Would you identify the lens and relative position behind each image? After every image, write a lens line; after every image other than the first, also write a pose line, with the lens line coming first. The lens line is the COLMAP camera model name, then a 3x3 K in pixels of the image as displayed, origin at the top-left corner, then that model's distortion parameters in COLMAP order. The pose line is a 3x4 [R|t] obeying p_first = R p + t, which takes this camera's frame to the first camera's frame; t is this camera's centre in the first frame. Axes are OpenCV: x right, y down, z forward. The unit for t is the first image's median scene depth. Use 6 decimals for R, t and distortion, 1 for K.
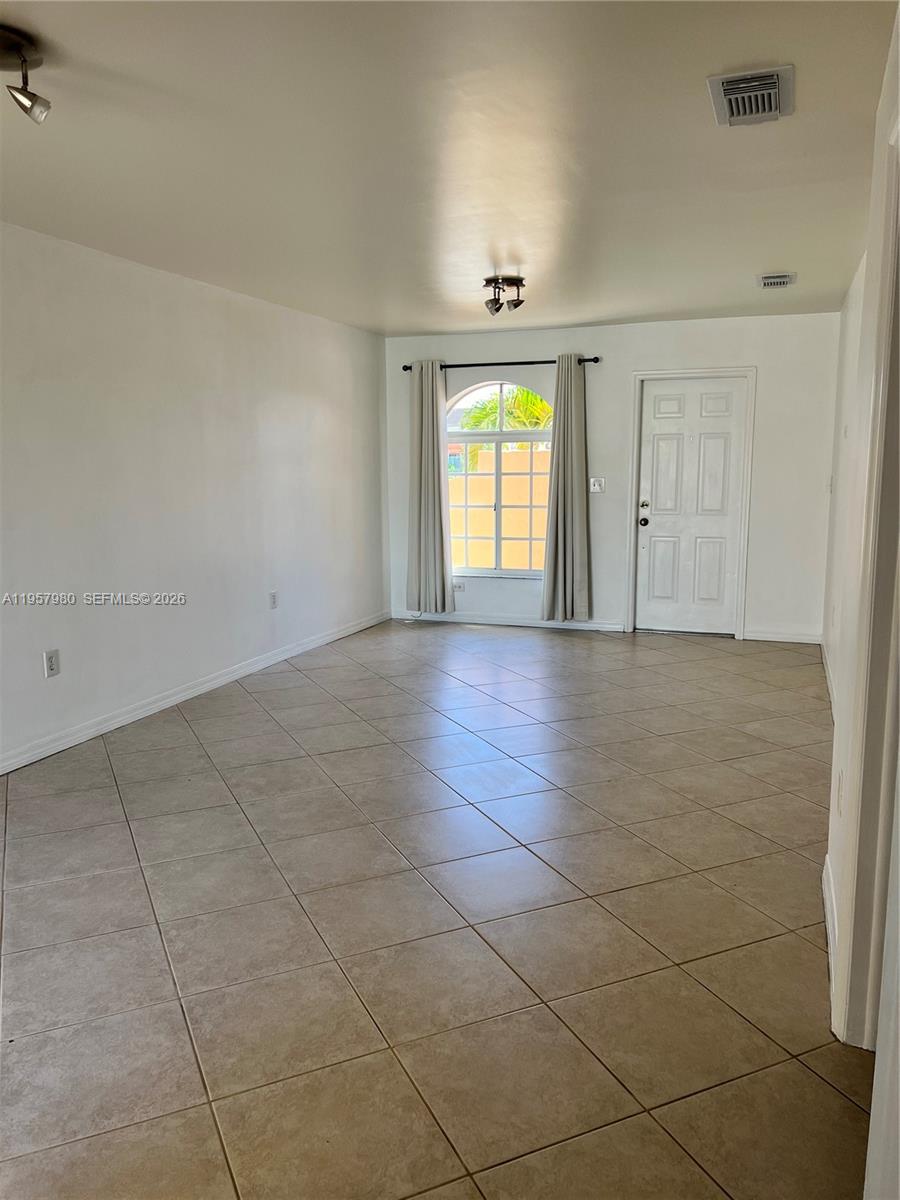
lens RADIAL K [[904.6, 0, 451.4], [0, 904.6, 604.1], [0, 0, 1]] dist [0.048733, -0.053150]
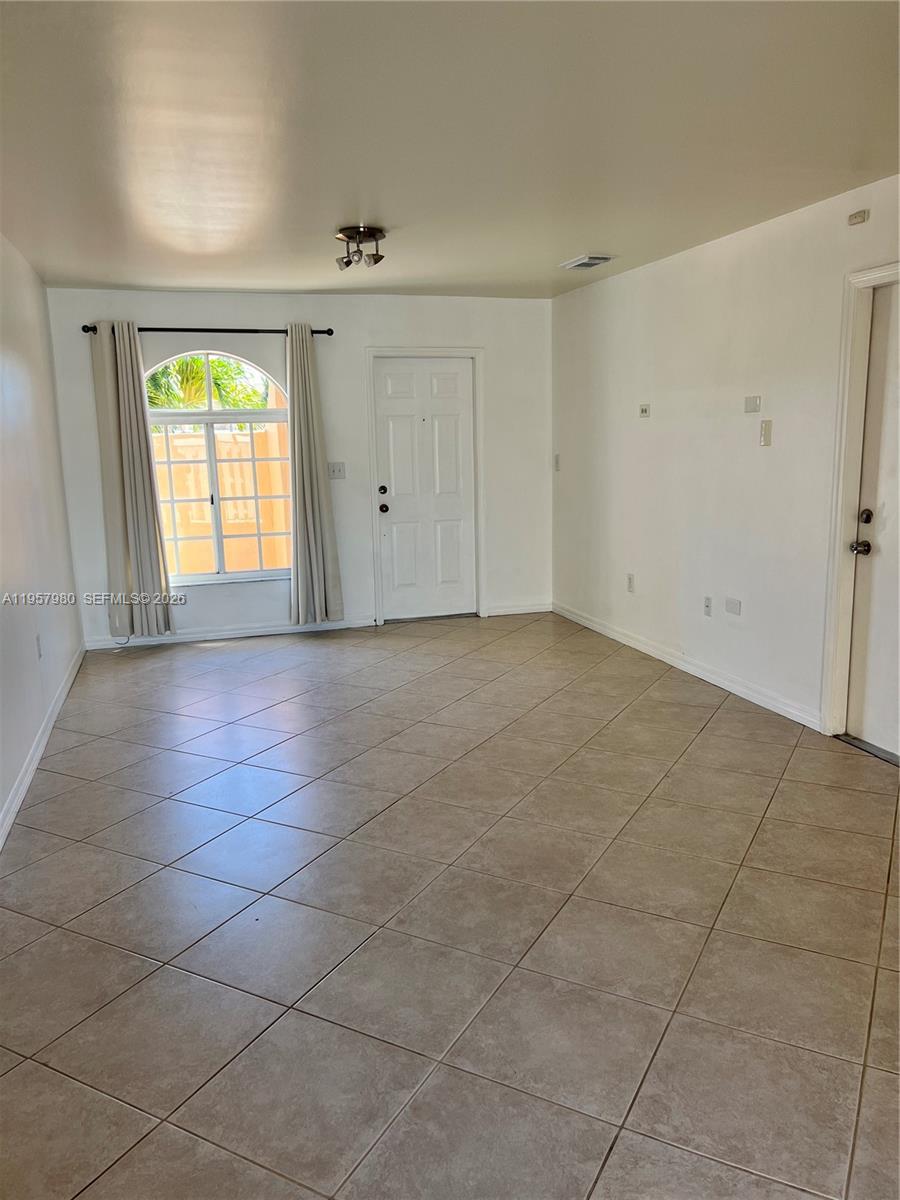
lens RADIAL K [[904.6, 0, 444.8], [0, 904.6, 602.4], [0, 0, 1]] dist [0.048733, -0.053150]
pose [[0.804743, -0.122779, 0.580787, -0.296615], [0.114302, 0.992118, 0.051358, -0.033166], [-0.582515, 0.025055, 0.812434, 0.196813]]
